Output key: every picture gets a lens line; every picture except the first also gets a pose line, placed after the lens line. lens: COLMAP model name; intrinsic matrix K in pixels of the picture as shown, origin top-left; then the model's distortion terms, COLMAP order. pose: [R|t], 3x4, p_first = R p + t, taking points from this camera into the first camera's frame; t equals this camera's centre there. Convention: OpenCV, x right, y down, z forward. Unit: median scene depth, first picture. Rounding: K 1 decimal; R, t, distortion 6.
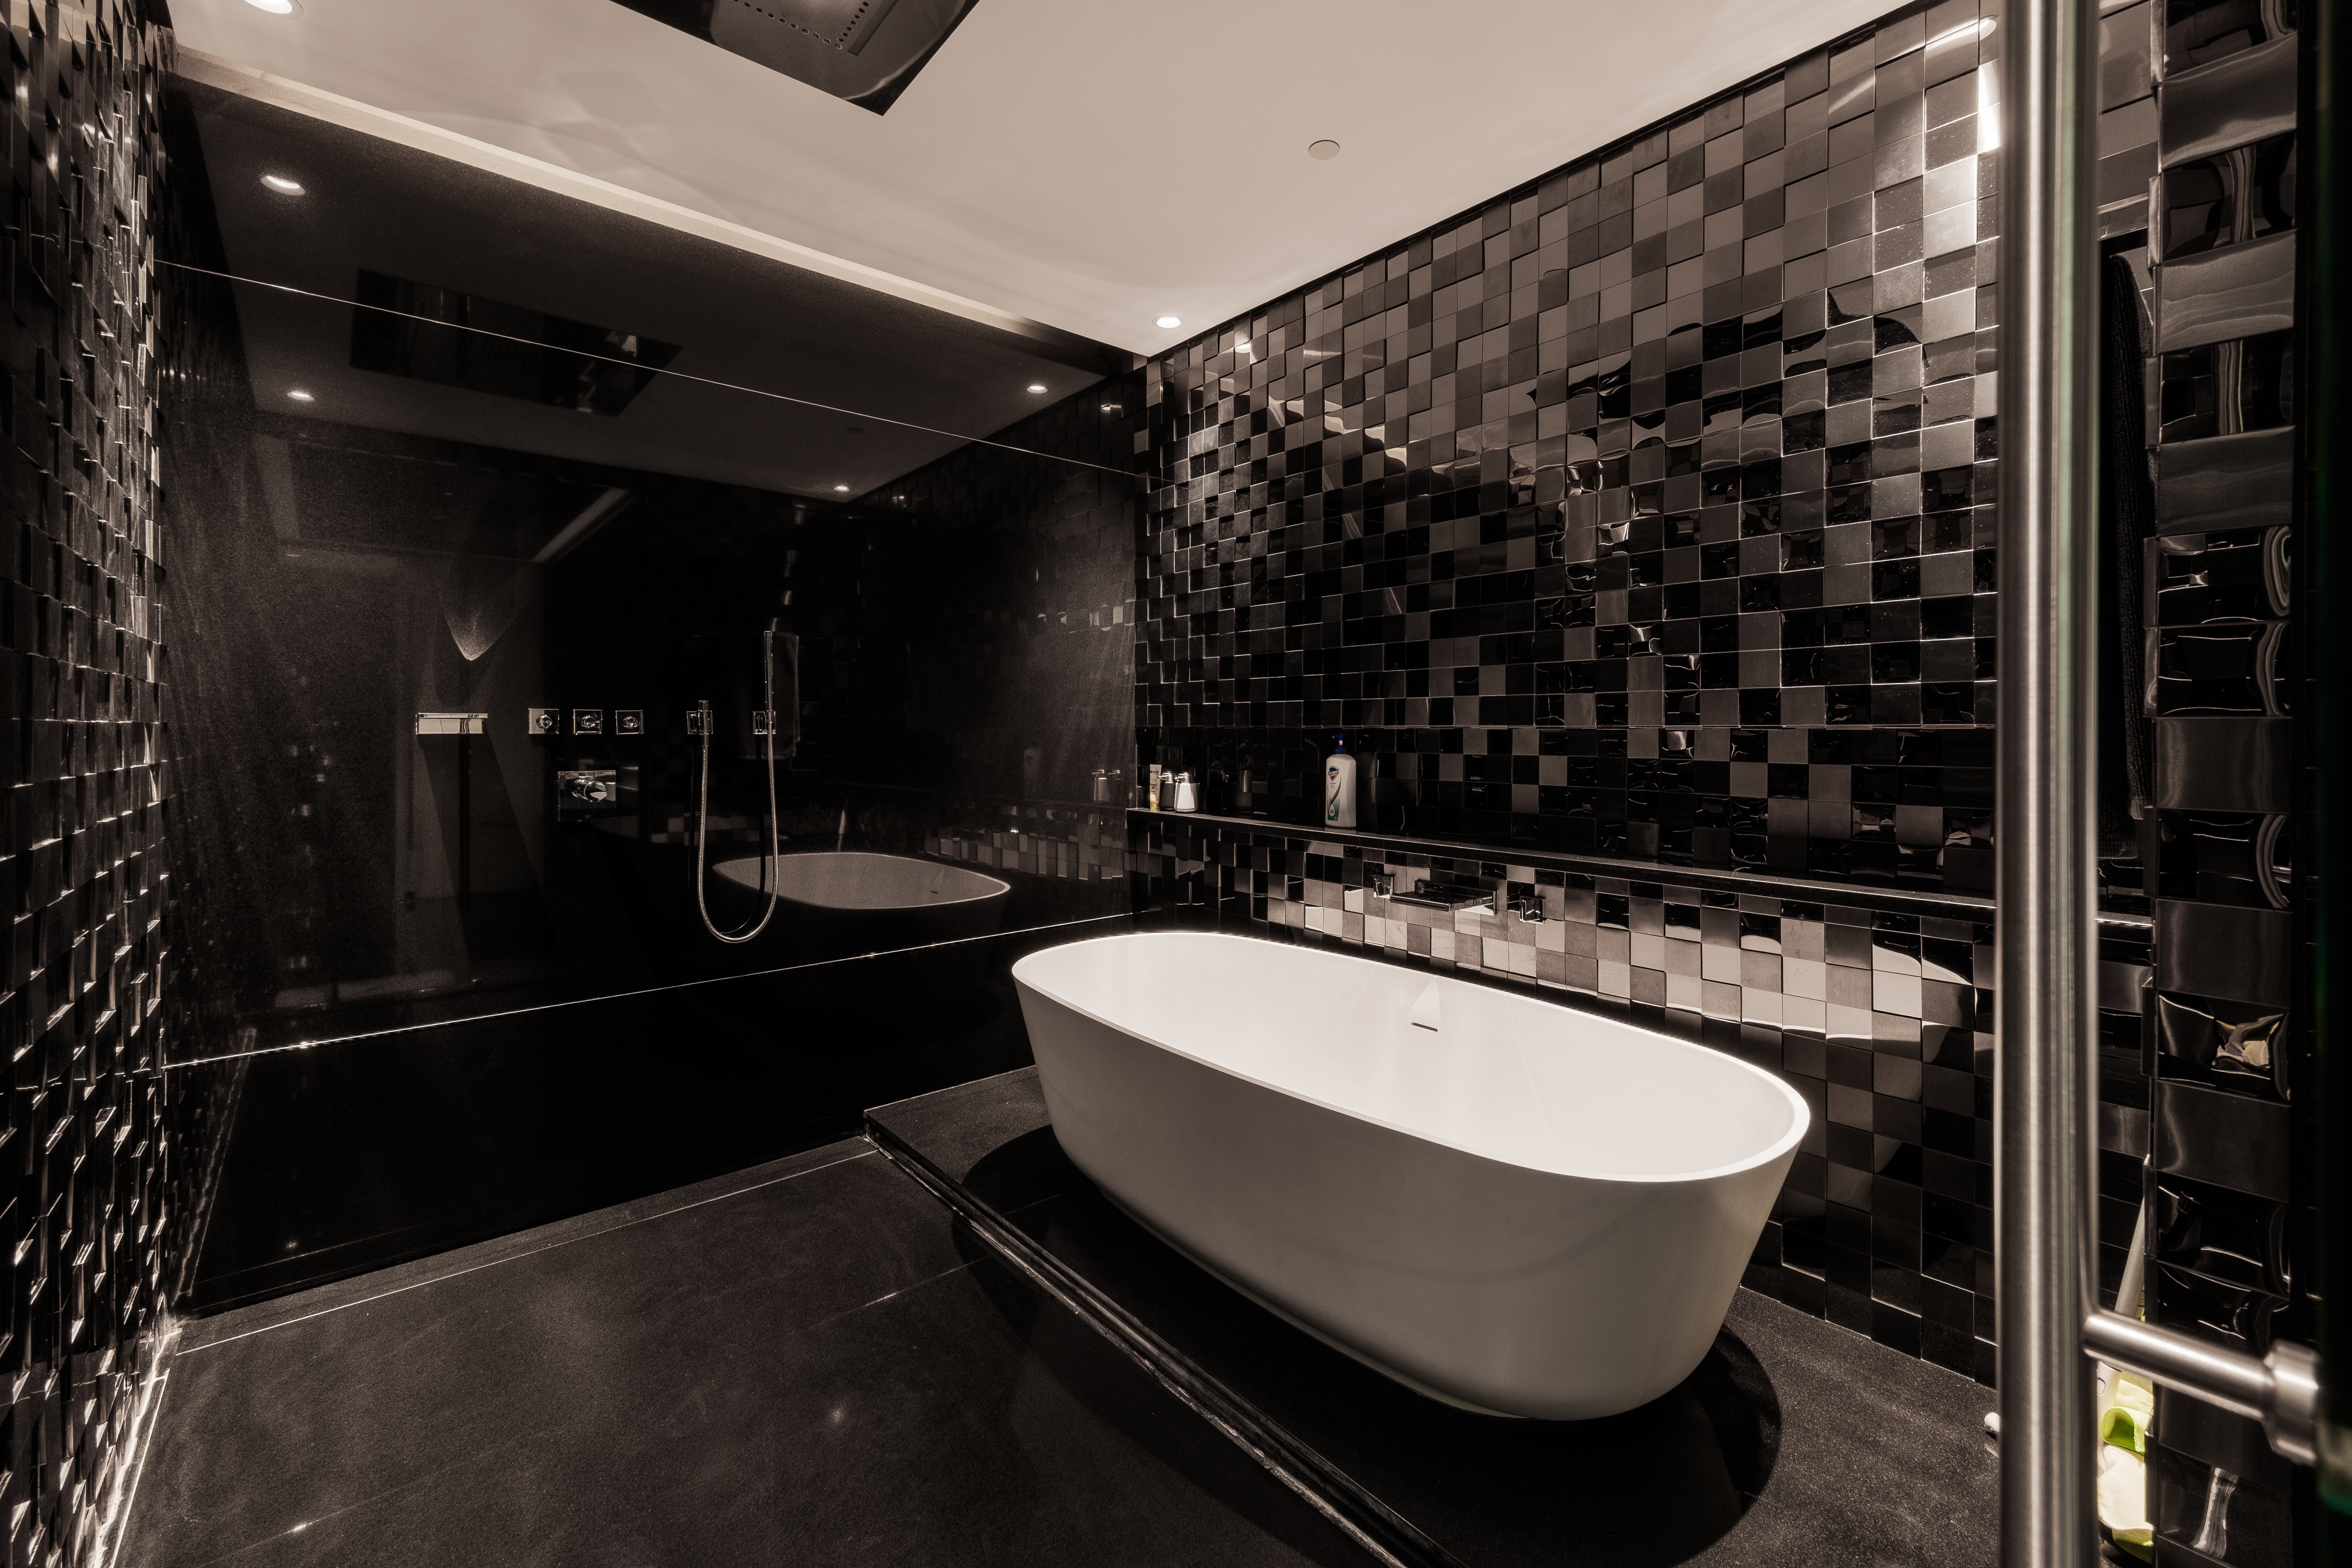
lens RADIAL K [[958.7, 0, 1178.3], [0, 958.7, 732.2], [0, 0, 1]] dist [0.000274, -0.000046]
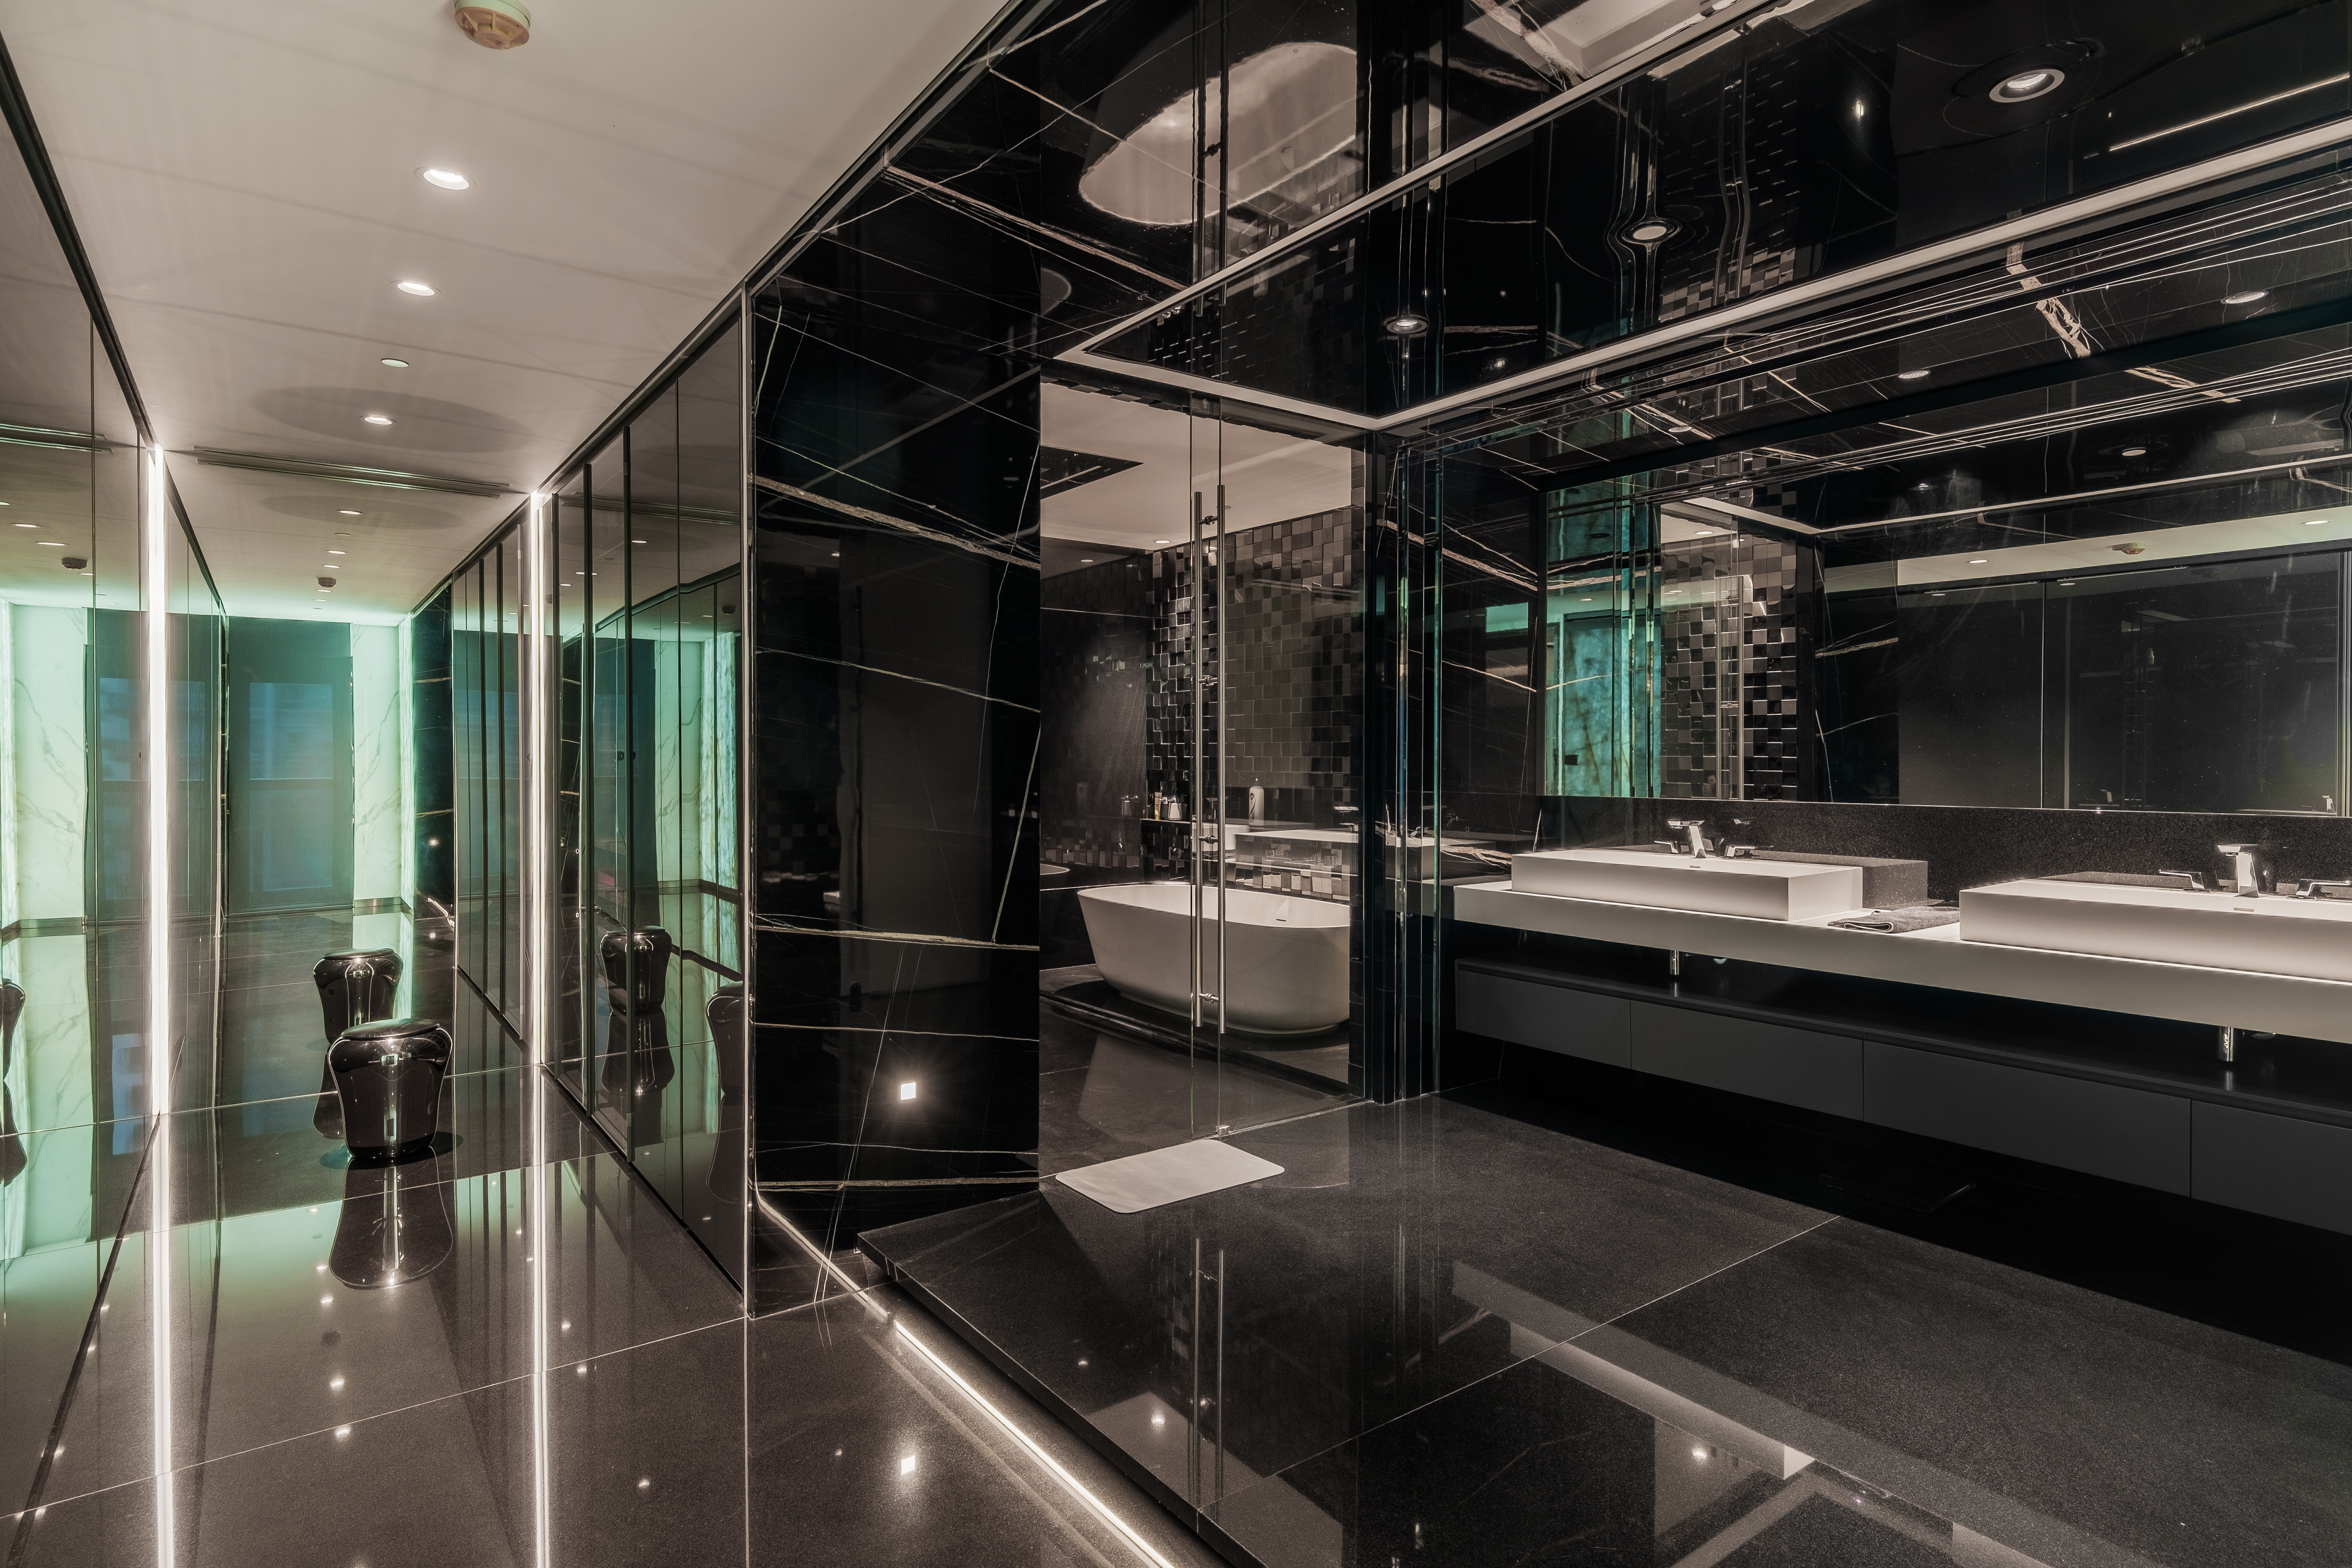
lens RADIAL K [[1206.2, 0, 1171.8], [0, 1206.2, 778.0], [0, 0, 1]] dist [0.007773, 0.000237]
pose [[0.998344, 0.002227, -0.057482, 0.123616], [-0.001718, 0.999959, 0.008891, -0.010103], [0.057499, -0.008778, 0.998307, -1.116796]]
